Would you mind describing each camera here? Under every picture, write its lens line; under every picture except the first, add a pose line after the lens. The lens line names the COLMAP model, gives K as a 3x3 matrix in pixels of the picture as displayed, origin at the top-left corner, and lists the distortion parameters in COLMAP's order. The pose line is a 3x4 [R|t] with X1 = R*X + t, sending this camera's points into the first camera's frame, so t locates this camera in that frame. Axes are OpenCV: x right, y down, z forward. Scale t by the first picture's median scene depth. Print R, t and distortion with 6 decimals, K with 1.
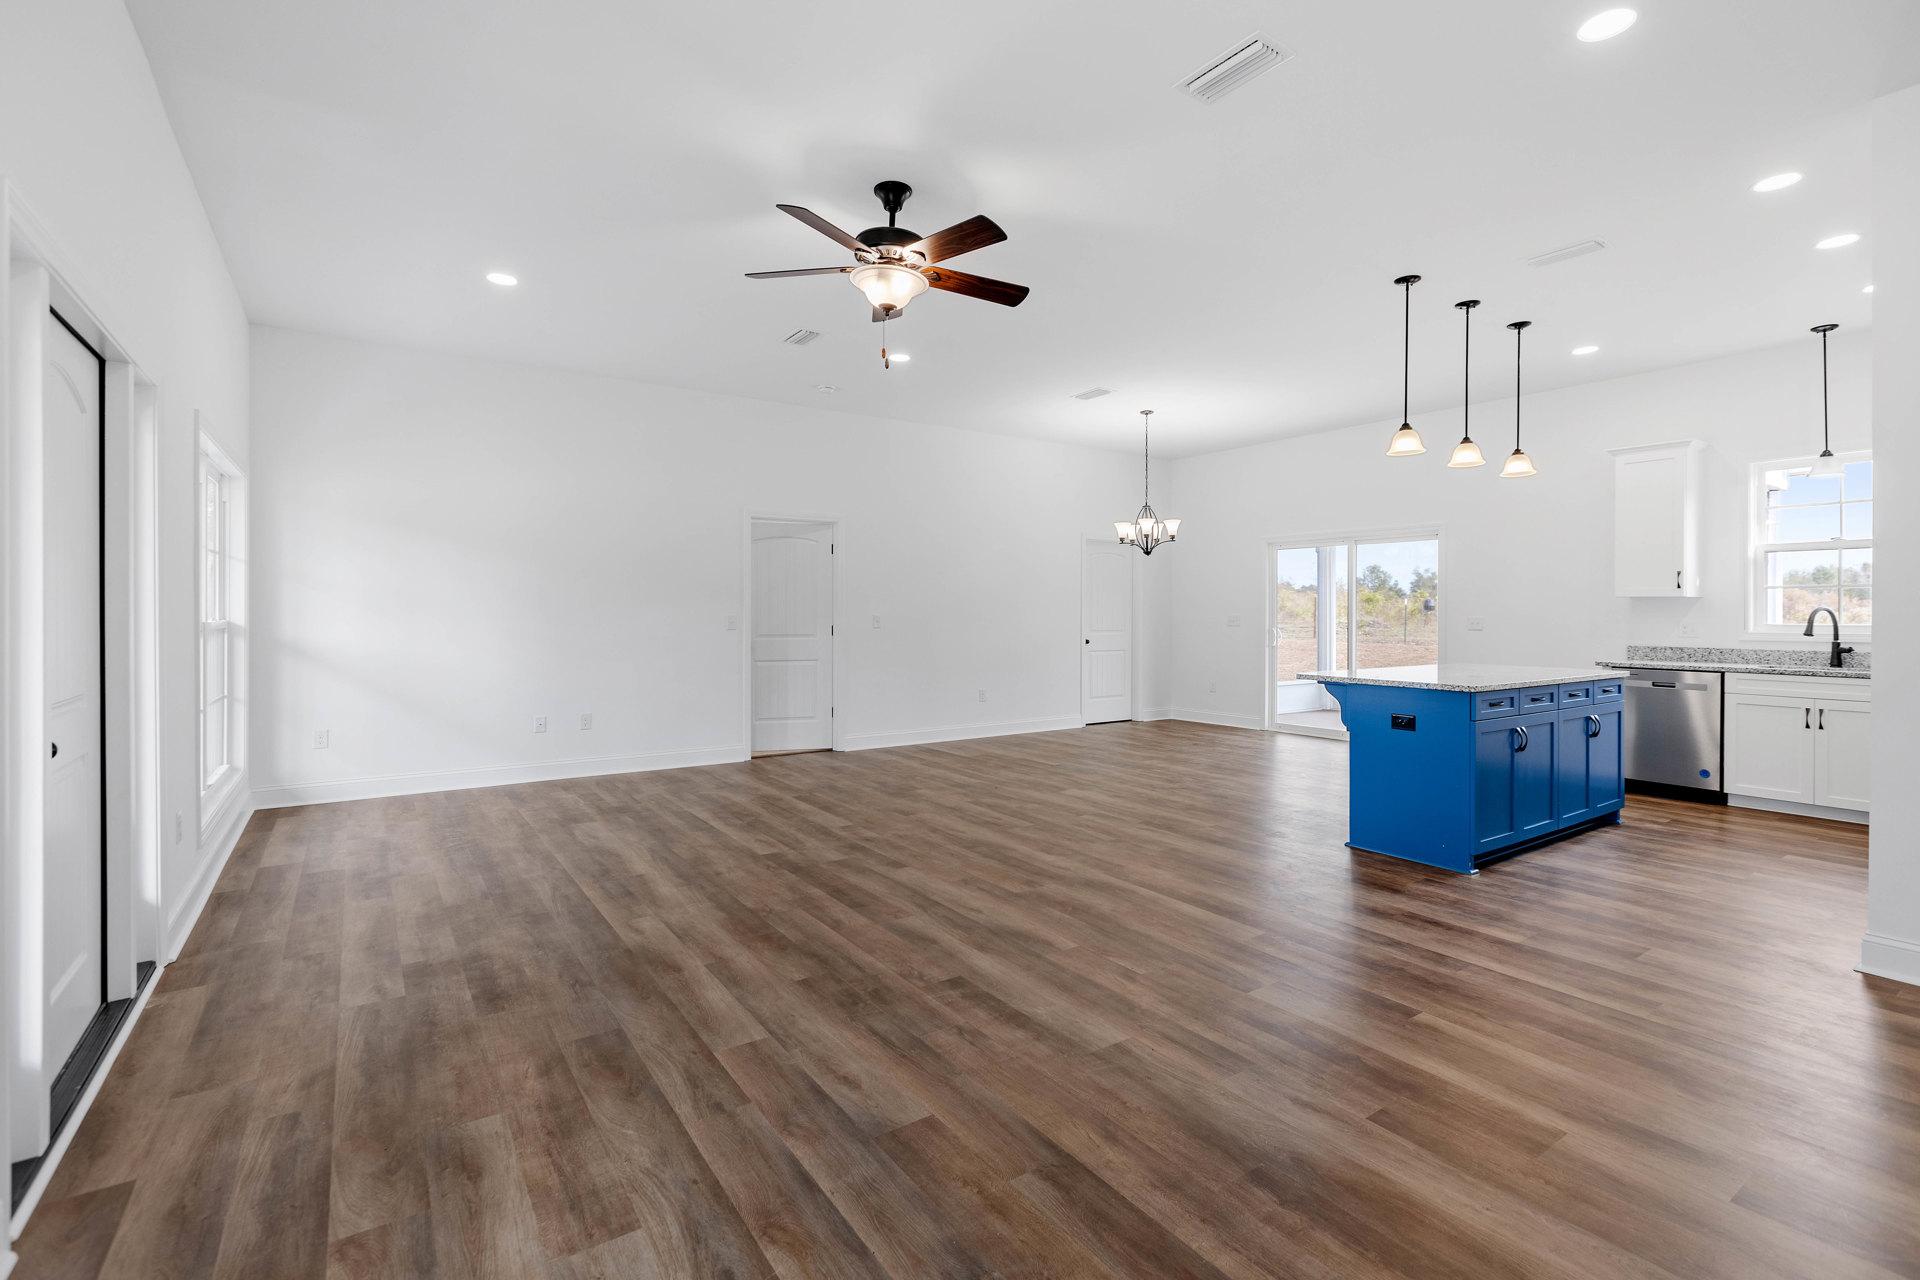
lens RADIAL K [[856.5, 0, 956.2], [0, 856.5, 621.5], [0, 0, 1]] dist [-0.000097, -0.000136]
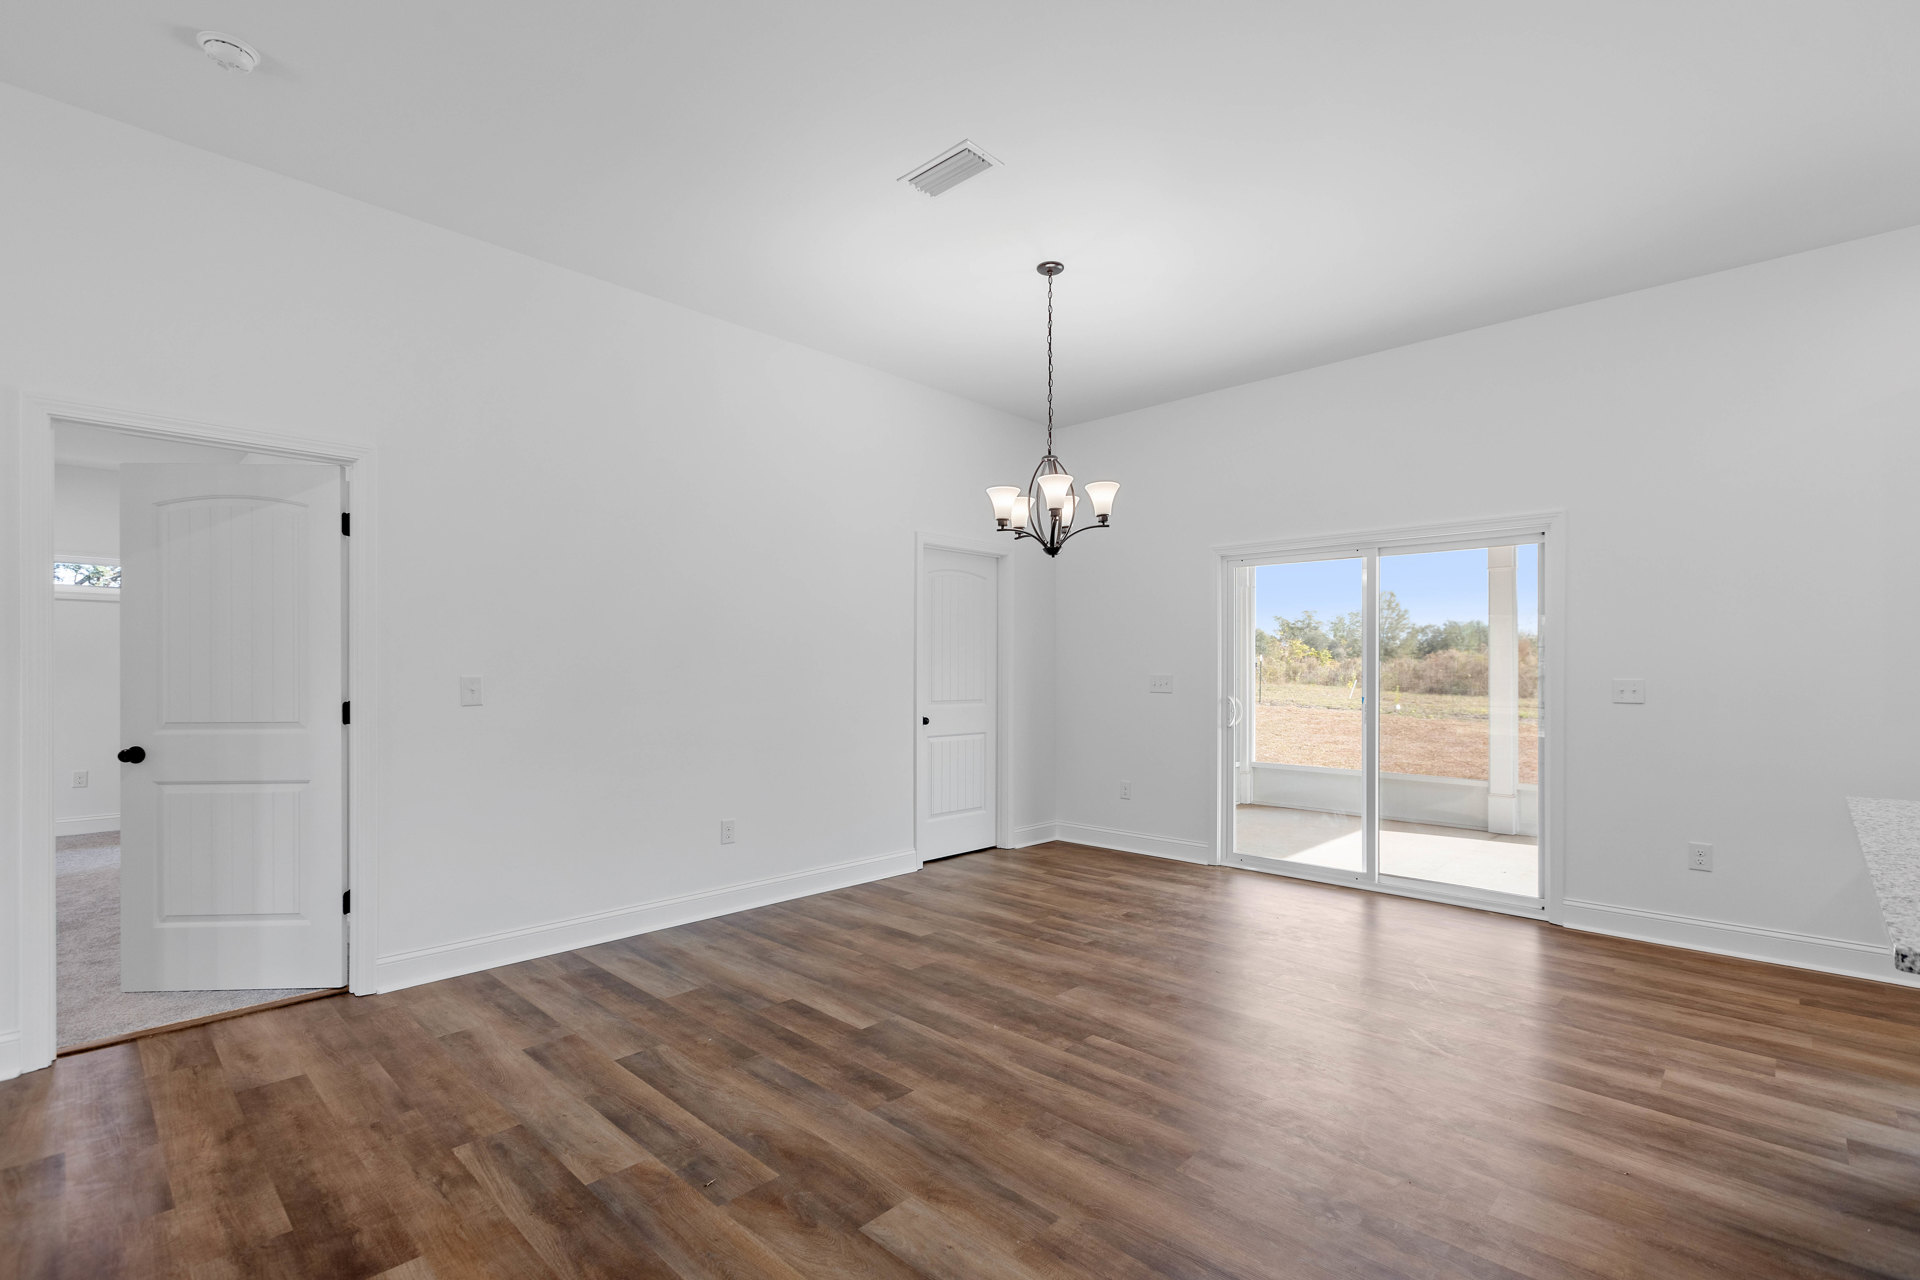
lens RADIAL K [[856.5, 0, 937.9], [0, 856.5, 664.7], [0, 0, 1]] dist [-0.000097, -0.000136]
pose [[0.983142, 0.002795, 0.182823, 0.056264], [0.000191, 0.999867, -0.016317, -0.004704], [-0.182845, 0.016077, 0.983010, 0.438315]]
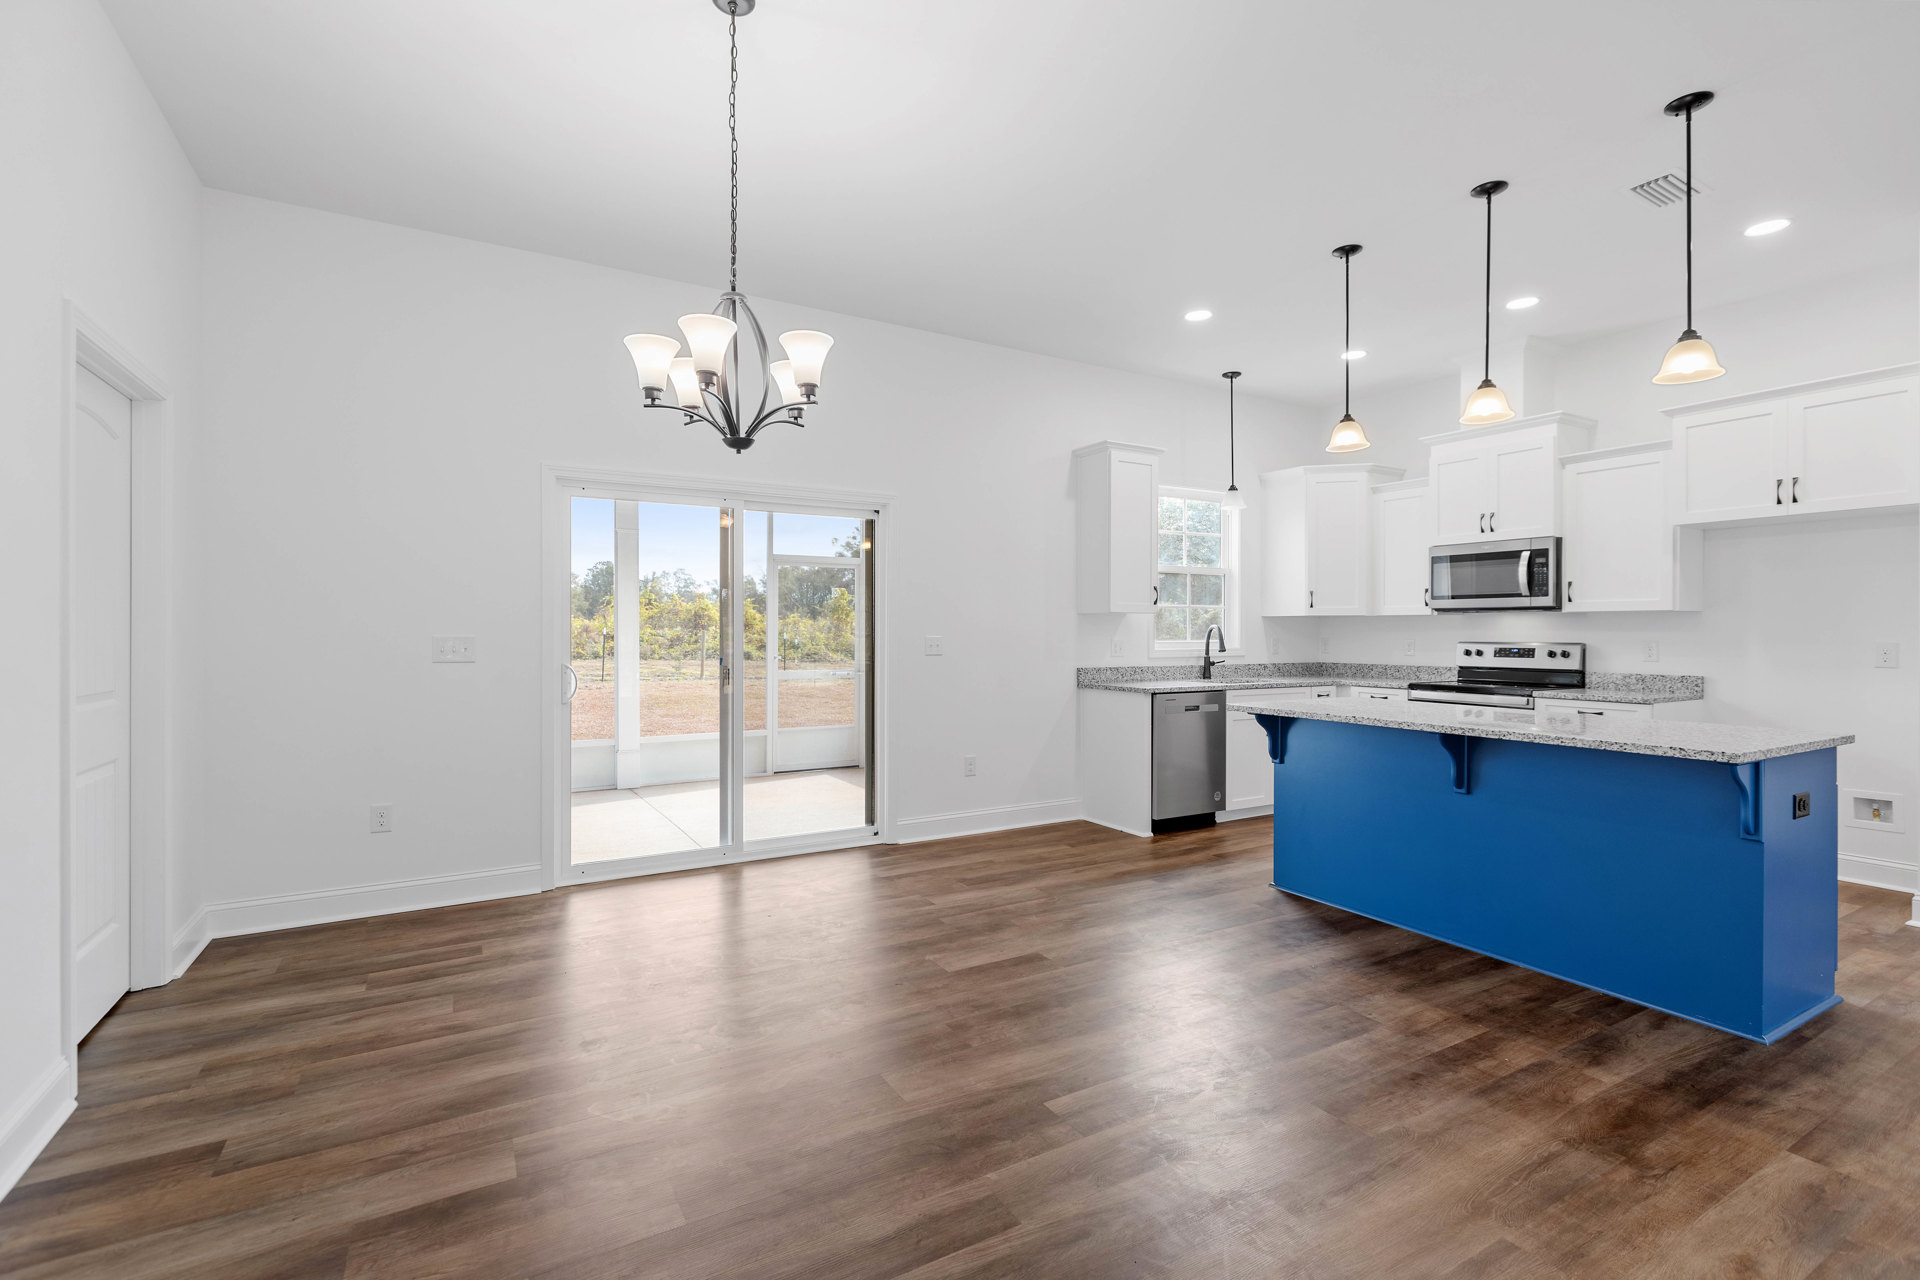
lens RADIAL K [[856.5, 0, 951.1], [0, 856.5, 638.7], [0, 0, 1]] dist [-0.000097, -0.000136]
pose [[0.082425, -0.009226, 0.996555, -0.074523], [0.009560, 0.999918, 0.008466, -0.007648], [-0.996551, 0.008829, 0.082507, 0.755271]]
